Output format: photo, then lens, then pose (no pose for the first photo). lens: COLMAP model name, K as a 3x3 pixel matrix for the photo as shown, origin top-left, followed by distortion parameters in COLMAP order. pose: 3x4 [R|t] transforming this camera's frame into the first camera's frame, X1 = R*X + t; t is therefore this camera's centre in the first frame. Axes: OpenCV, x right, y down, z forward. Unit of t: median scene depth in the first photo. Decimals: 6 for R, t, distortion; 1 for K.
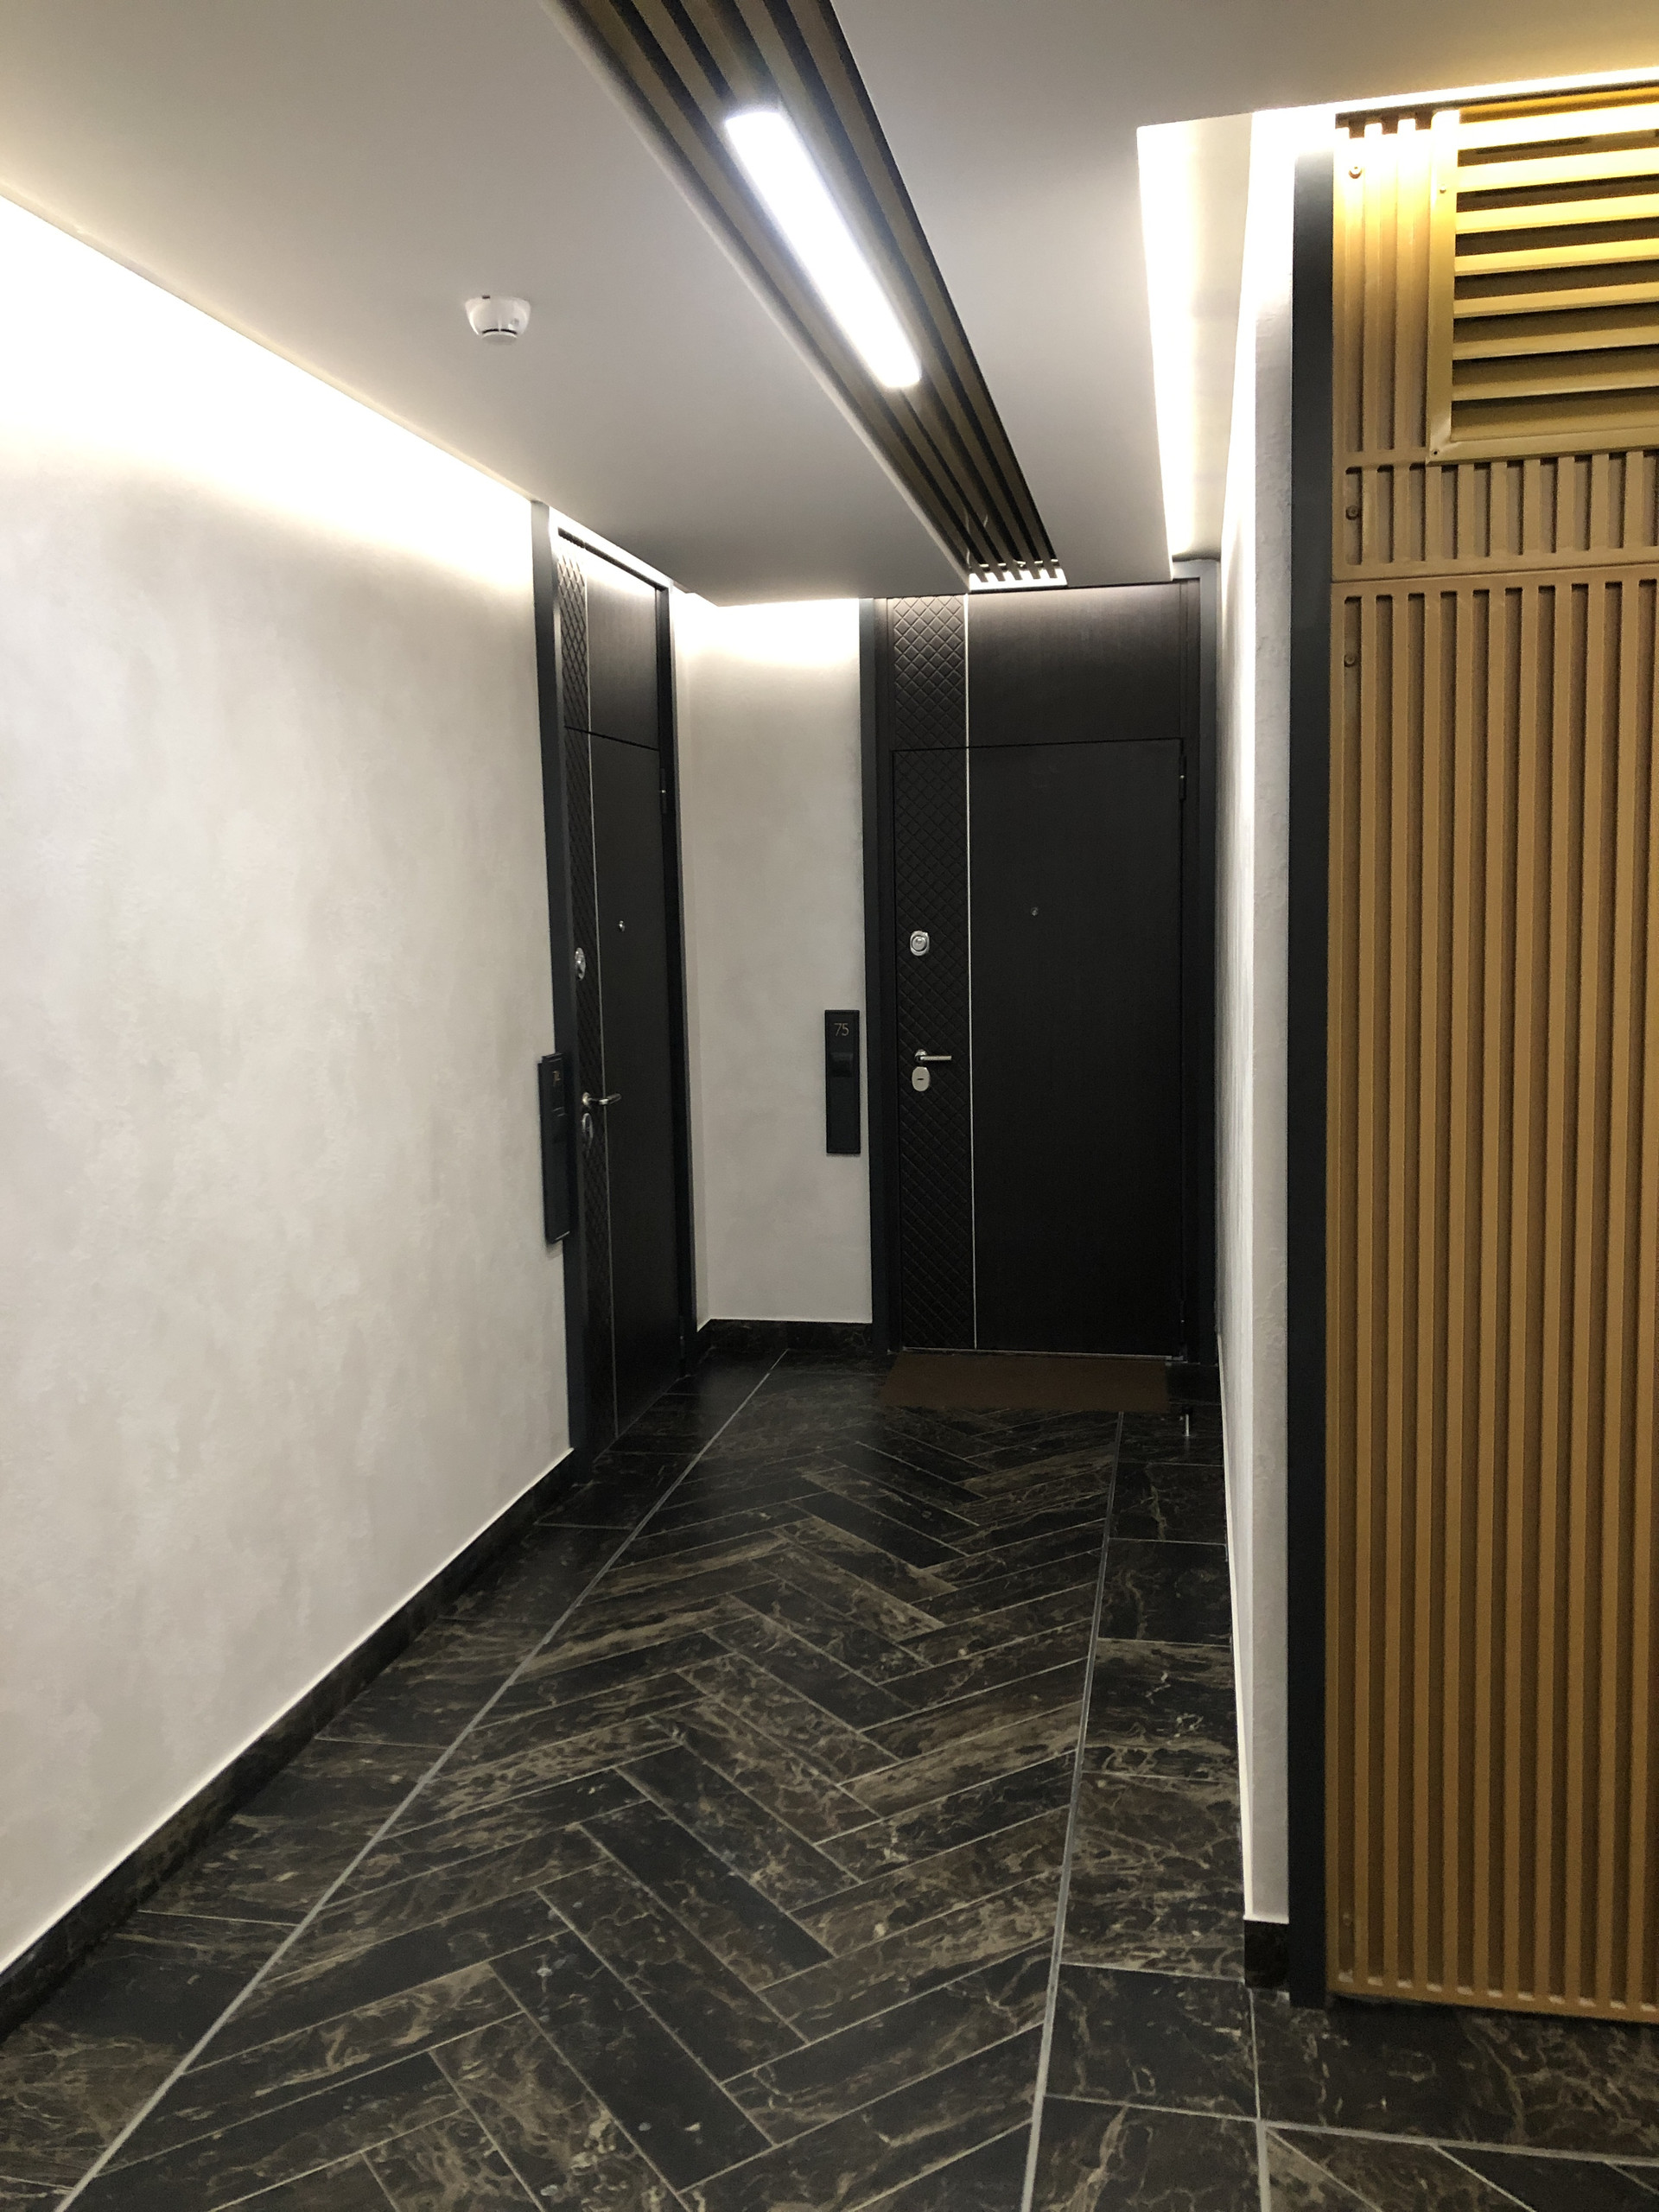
lens RADIAL K [[1797.8, 0, 811.8], [0, 1797.8, 1104.4], [0, 0, 1]] dist [0.043998, -0.053497]
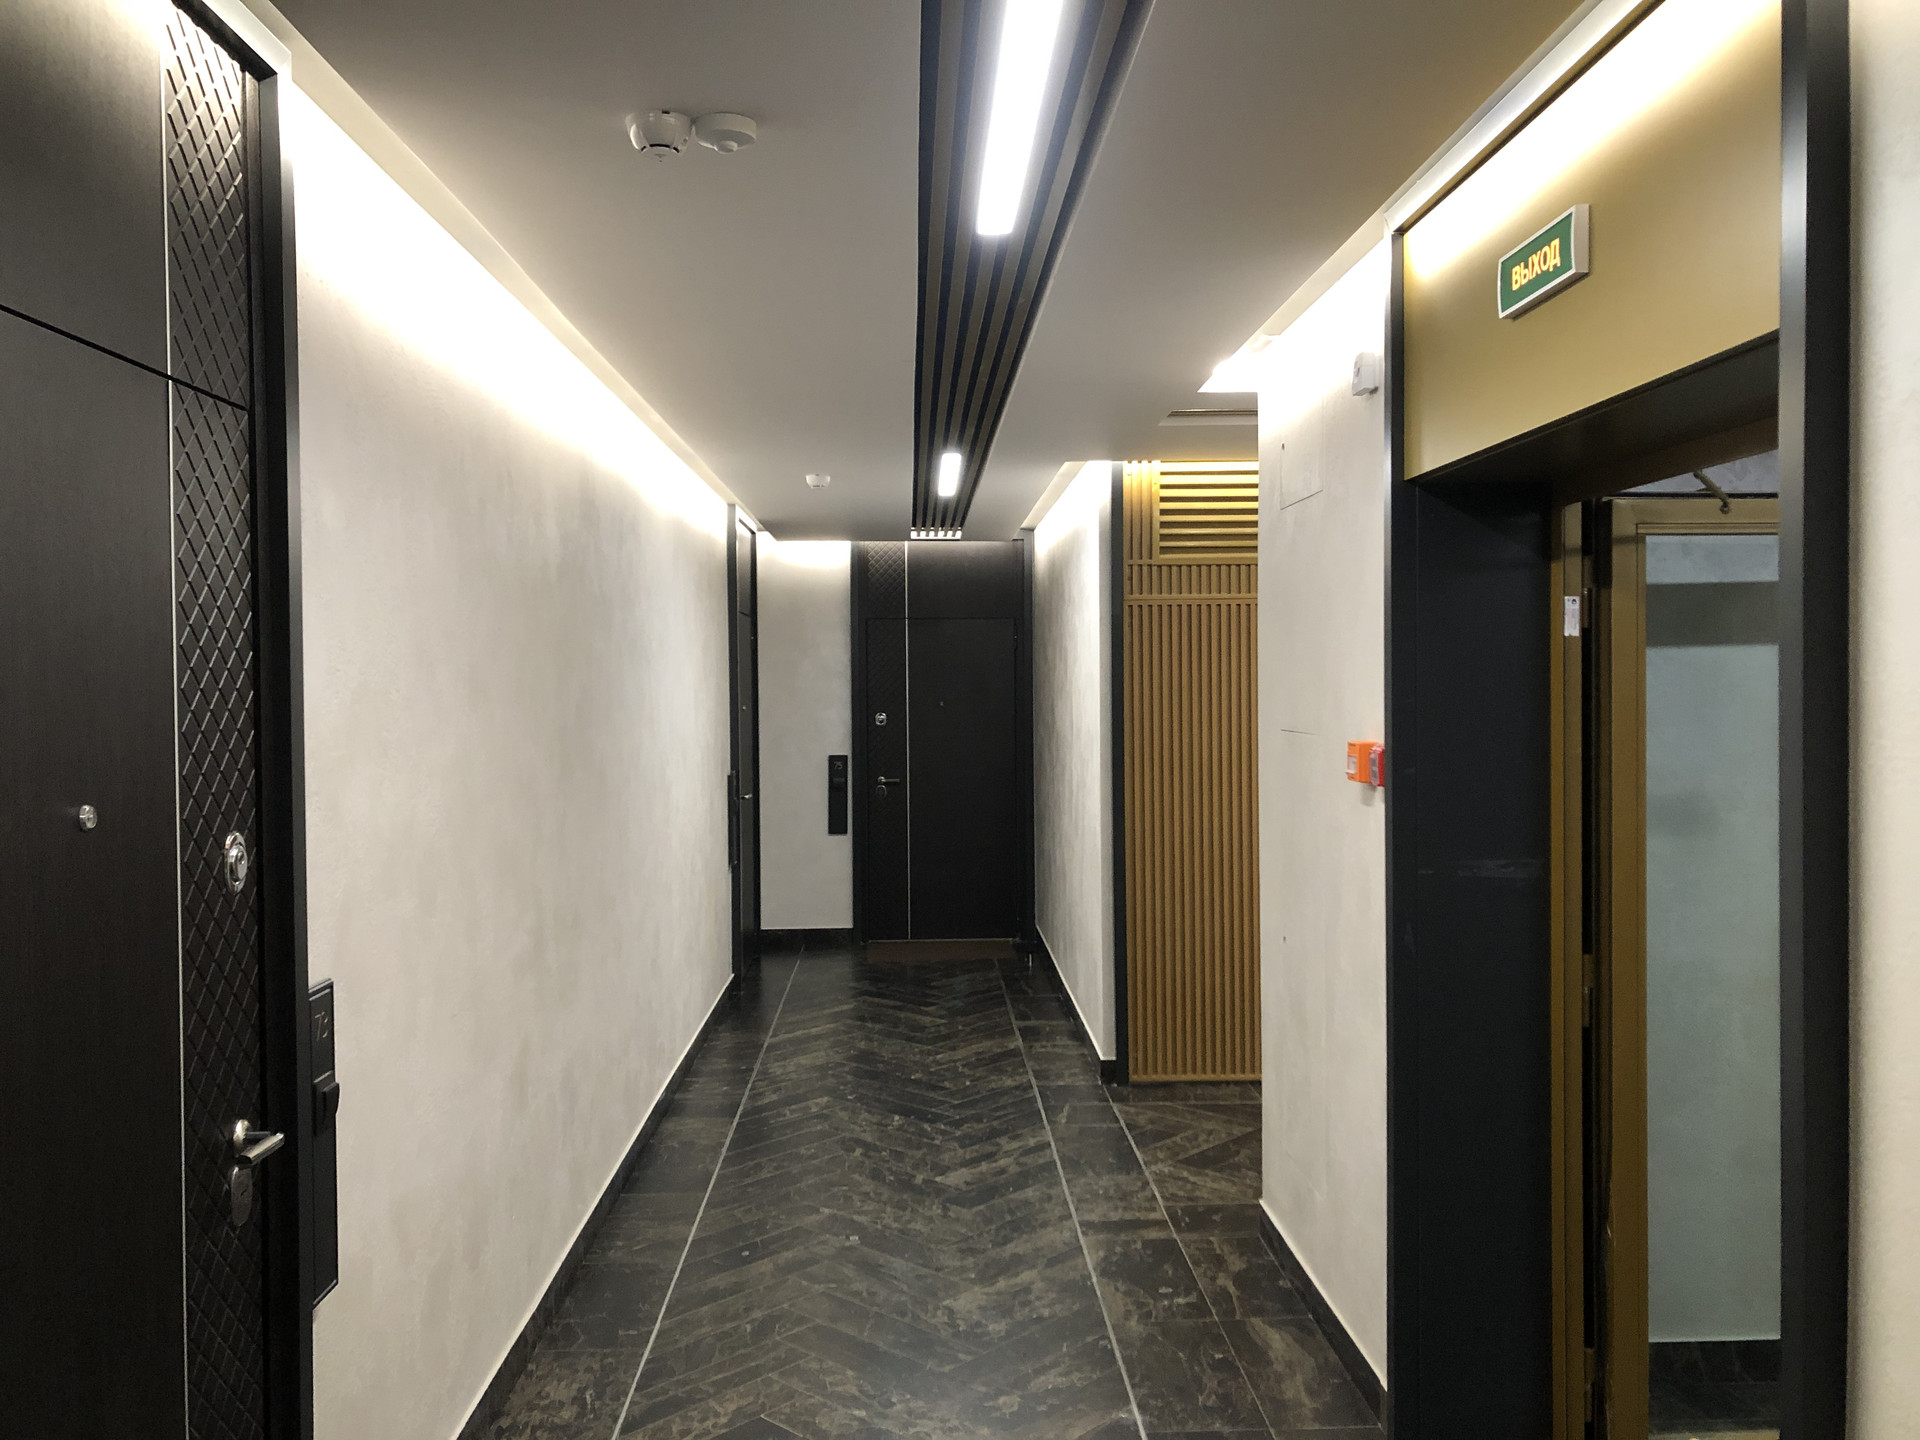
lens RADIAL K [[1560.4, 0, 964.5], [0, 1560.4, 714.5], [0, 0, 1]] dist [0.043998, -0.053497]
pose [[0.971939, 0.013756, 0.234832, -0.261187], [0.009159, 0.995319, -0.096212, 0.068423], [-0.235056, 0.095663, 0.967263, -0.649793]]
